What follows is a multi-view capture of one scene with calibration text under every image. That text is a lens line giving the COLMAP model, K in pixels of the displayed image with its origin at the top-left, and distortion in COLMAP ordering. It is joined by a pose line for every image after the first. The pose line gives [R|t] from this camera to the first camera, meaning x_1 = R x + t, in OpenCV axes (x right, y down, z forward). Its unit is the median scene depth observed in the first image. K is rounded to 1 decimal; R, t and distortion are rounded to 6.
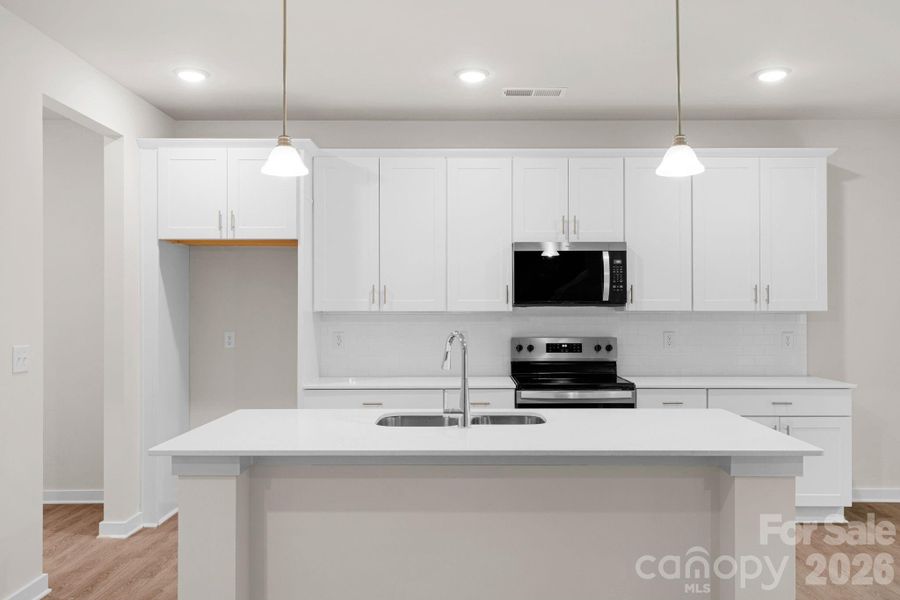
lens RADIAL K [[762.5, 0, 453.6], [0, 762.5, 311.4], [0, 0, 1]] dist [-0.002255, -0.002840]
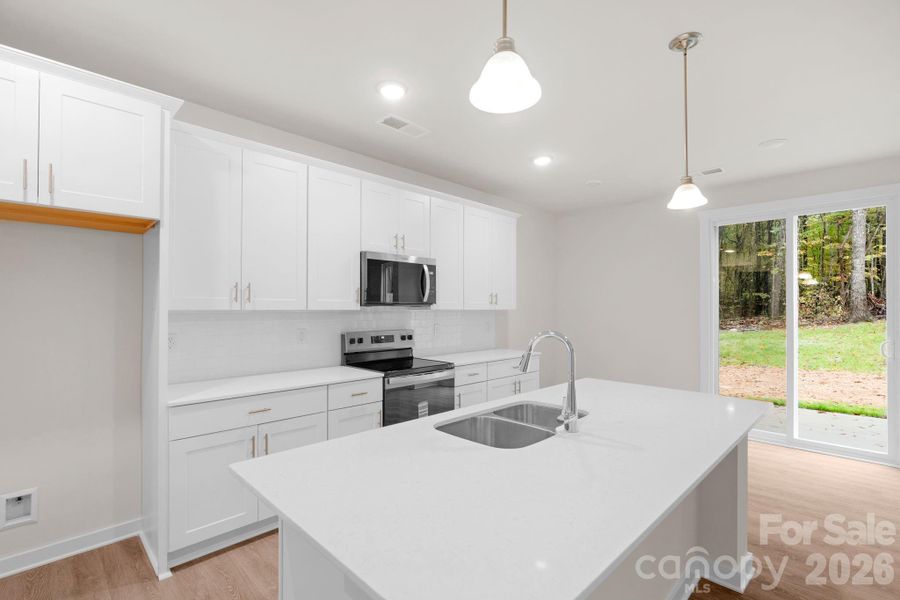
lens RADIAL K [[426.5, 0, 445.2], [0, 426.5, 302.0], [0, 0, 1]] dist [-0.003383, 0.000069]
pose [[0.689365, 0.011578, 0.724322, -0.307020], [-0.002701, 0.999906, -0.013413, -0.003972], [-0.724409, 0.007290, 0.689332, 0.460997]]
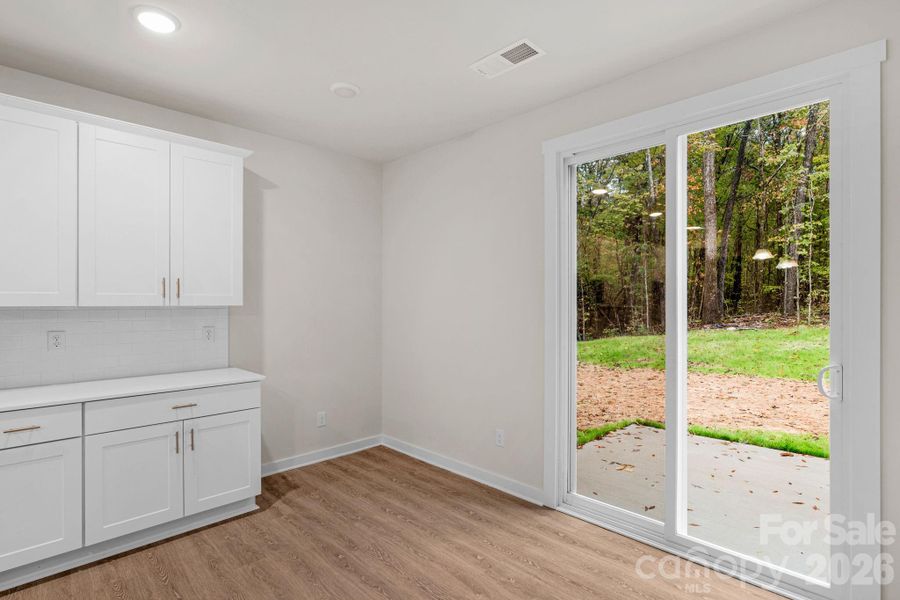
lens RADIAL K [[446.2, 0, 439.7], [0, 446.2, 299.4], [0, 0, 1]] dist [-0.002130, -0.000224]
pose [[0.713508, 0.005641, 0.700624, 0.253896], [0.004569, 0.999909, -0.012703, -0.000101], [-0.700632, 0.012265, 0.713417, 0.372353]]
